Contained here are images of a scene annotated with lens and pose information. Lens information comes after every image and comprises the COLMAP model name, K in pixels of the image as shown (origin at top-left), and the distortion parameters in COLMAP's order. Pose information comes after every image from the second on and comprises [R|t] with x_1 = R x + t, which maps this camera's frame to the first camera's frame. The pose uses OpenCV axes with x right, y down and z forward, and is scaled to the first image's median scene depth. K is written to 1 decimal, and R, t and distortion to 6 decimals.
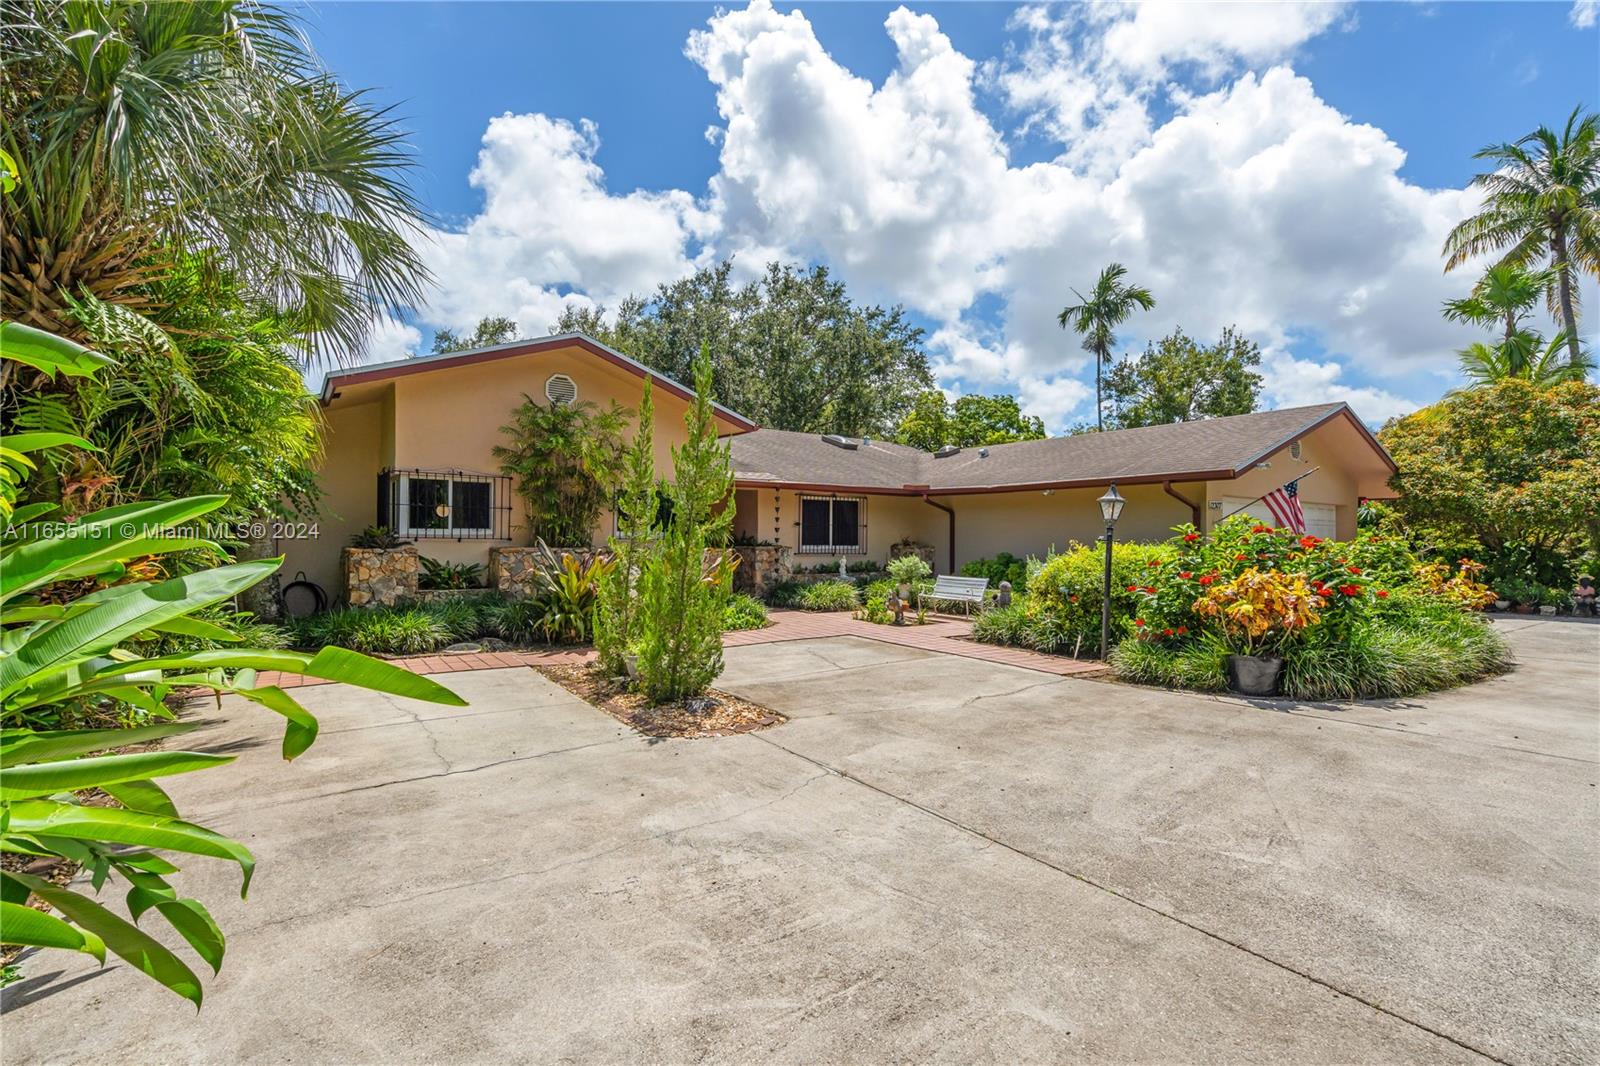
lens RADIAL K [[731.7, 0, 796.9], [0, 731.7, 532.6], [0, 0, 1]] dist [-0.002309, -0.000074]
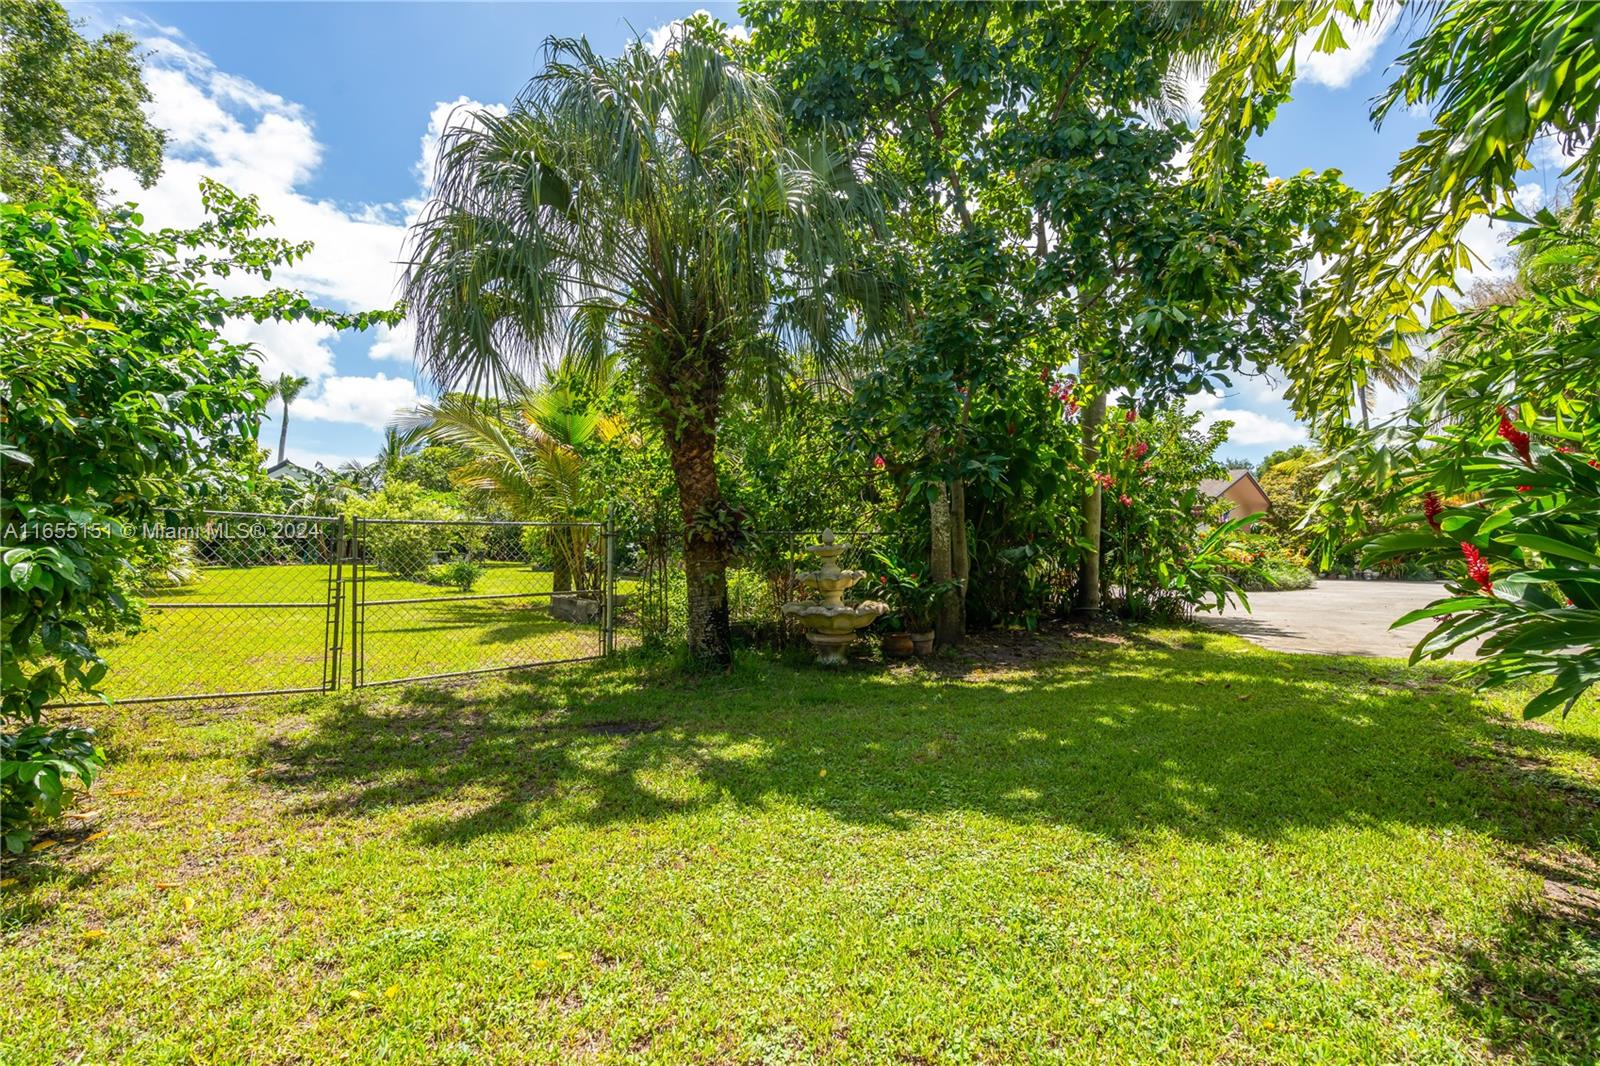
lens RADIAL K [[731.7, 0, 803.0], [0, 731.7, 532.5], [0, 0, 1]] dist [-0.002309, -0.000074]
pose [[0.991767, 0.003257, 0.128012, -1.148963], [-0.001861, 0.999937, -0.011026, 0.021555], [-0.128040, 0.010697, 0.991711, -1.331339]]
